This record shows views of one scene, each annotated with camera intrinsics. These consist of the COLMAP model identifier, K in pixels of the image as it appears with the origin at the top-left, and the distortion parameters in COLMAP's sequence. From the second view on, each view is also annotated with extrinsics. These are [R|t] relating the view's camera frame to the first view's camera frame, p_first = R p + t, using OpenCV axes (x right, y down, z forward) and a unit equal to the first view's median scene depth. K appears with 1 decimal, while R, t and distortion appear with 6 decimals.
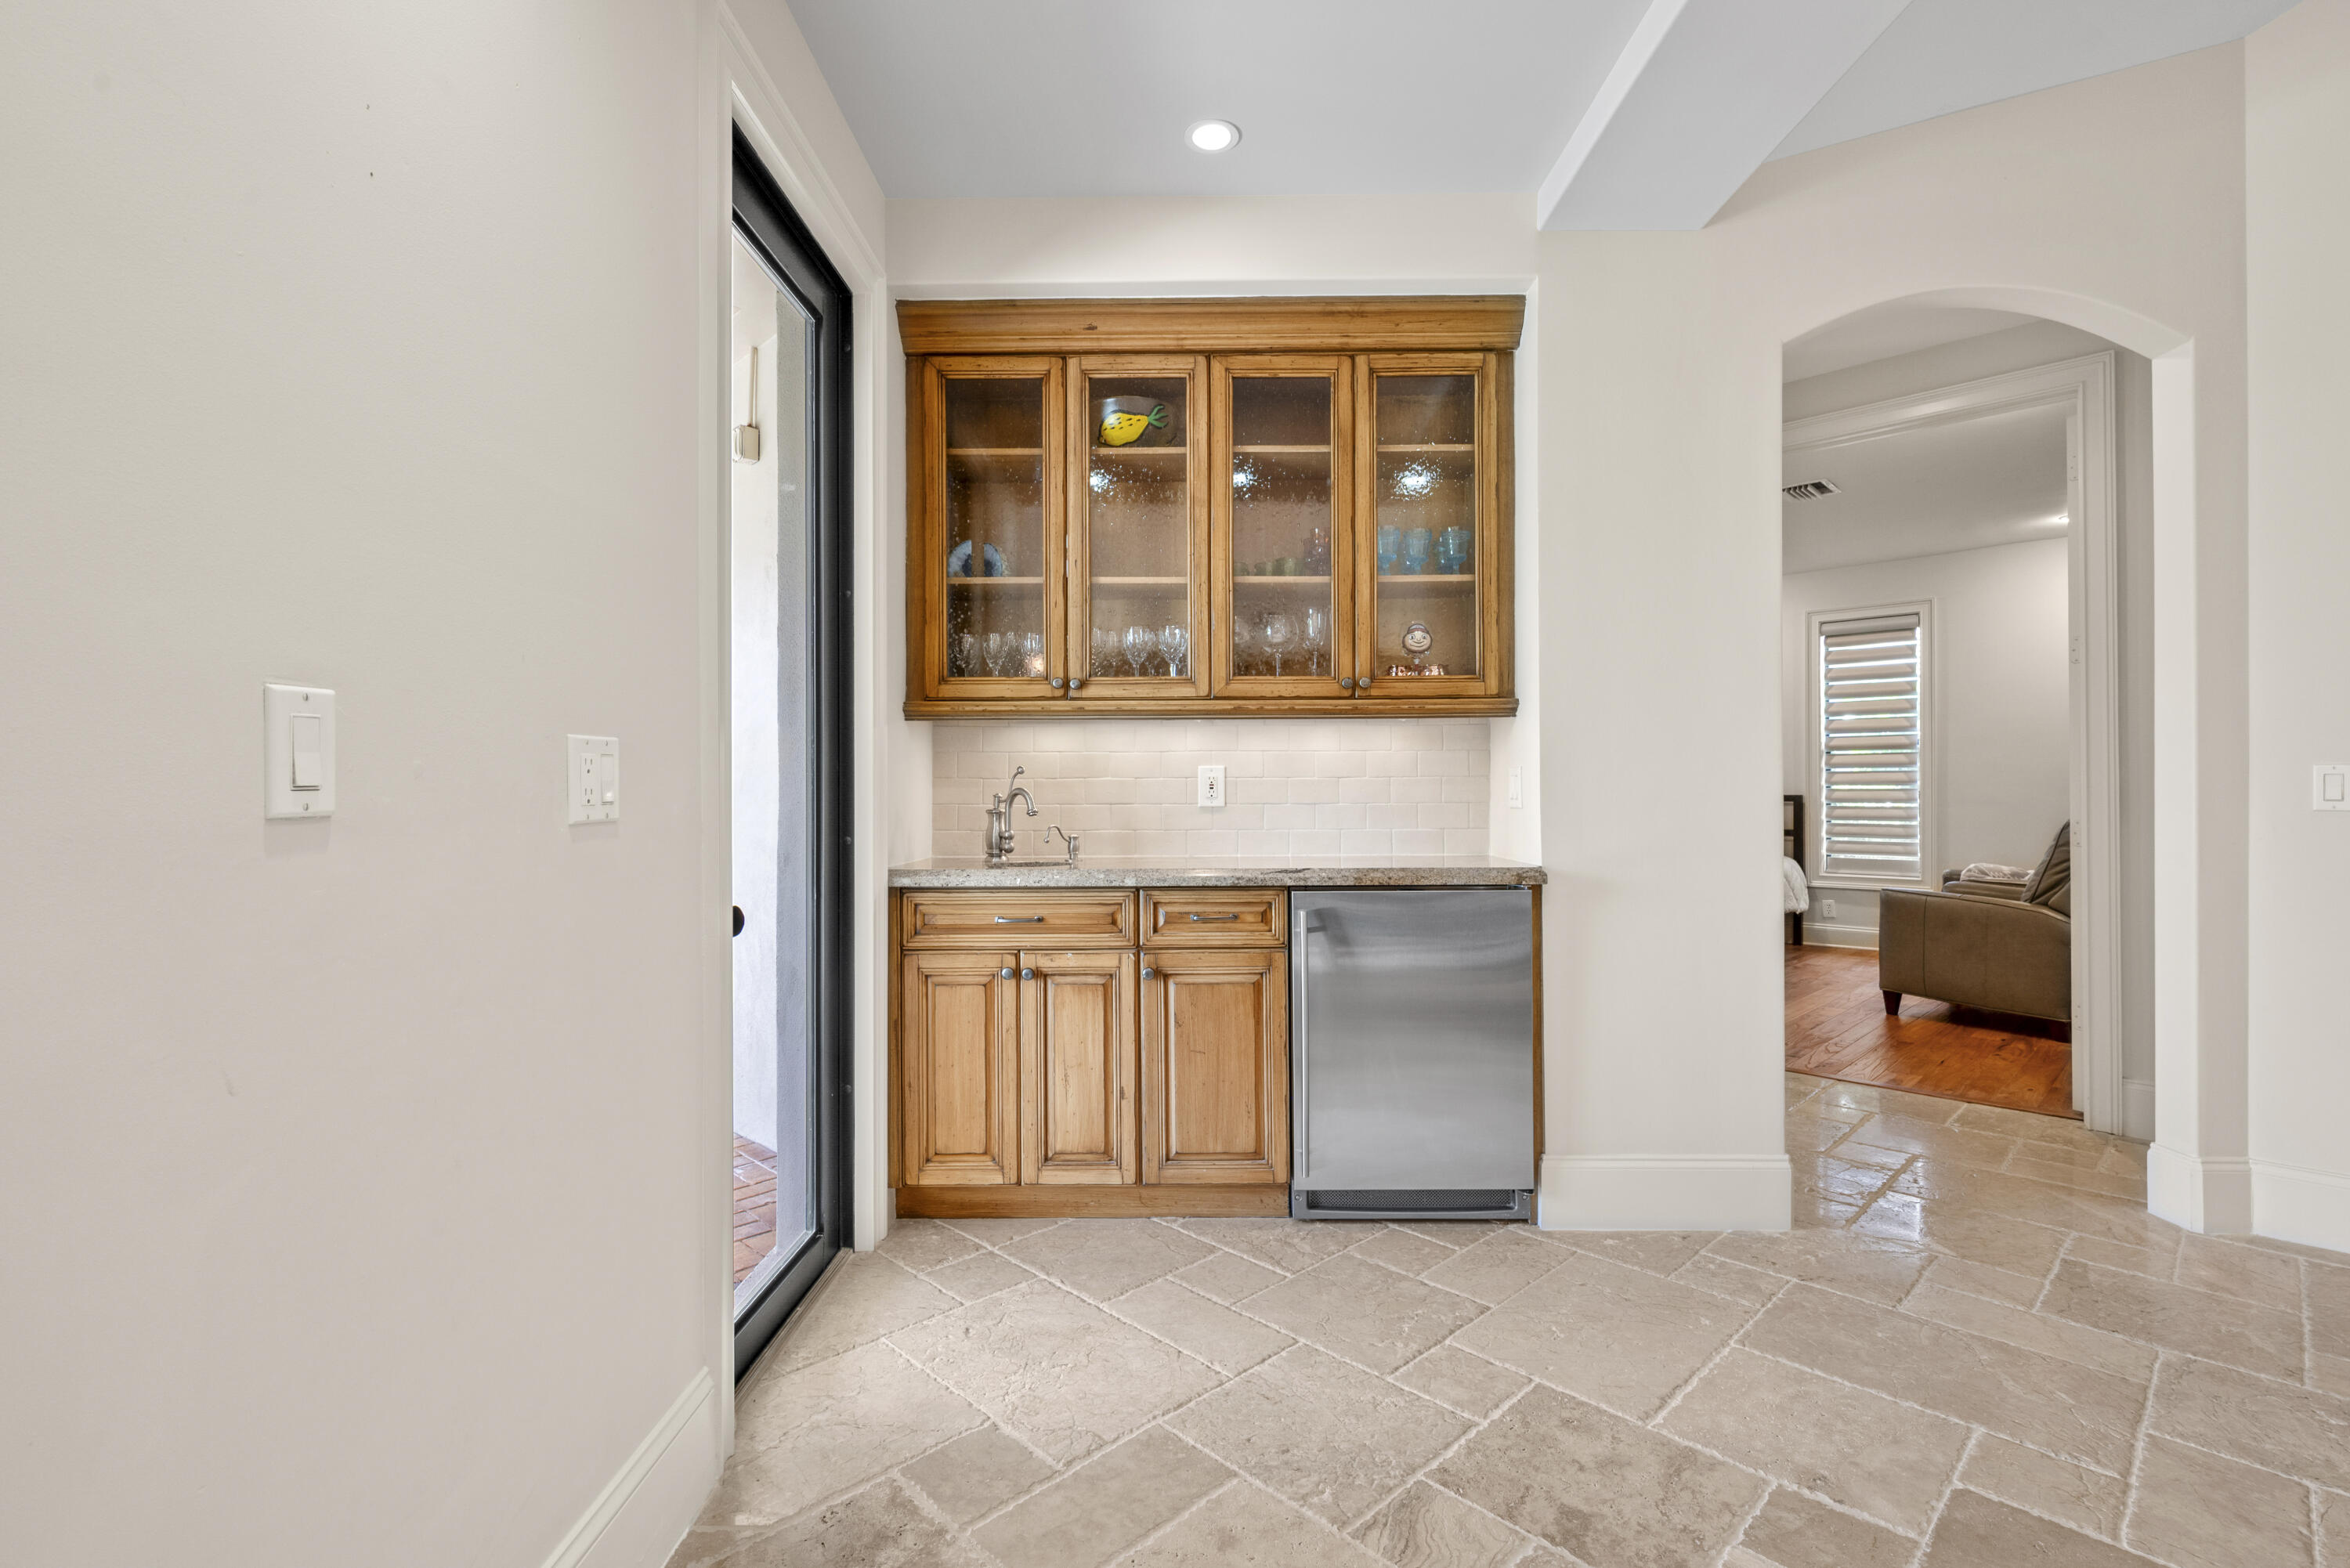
lens RADIAL K [[1060.6, 0, 1171.7], [0, 1060.6, 800.1], [0, 0, 1]] dist [0.002514, 0.000337]
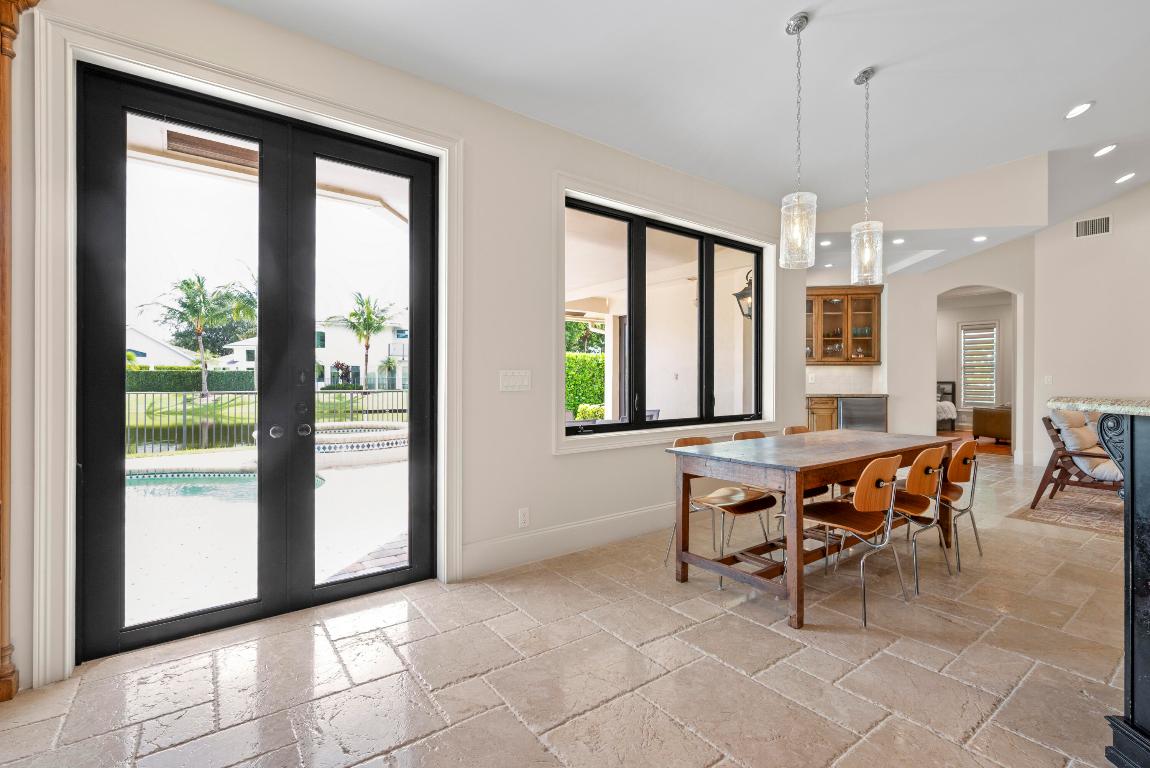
lens RADIAL K [[505.5, 0, 575.0], [0, 505.5, 384.0], [0, 0, 1]] dist [0.000531, -0.000049]
pose [[0.990799, 0.006448, -0.135186, -0.803194], [-0.006204, 0.999978, 0.002230, 0.015674], [0.135198, -0.001371, 0.990818, -1.610354]]
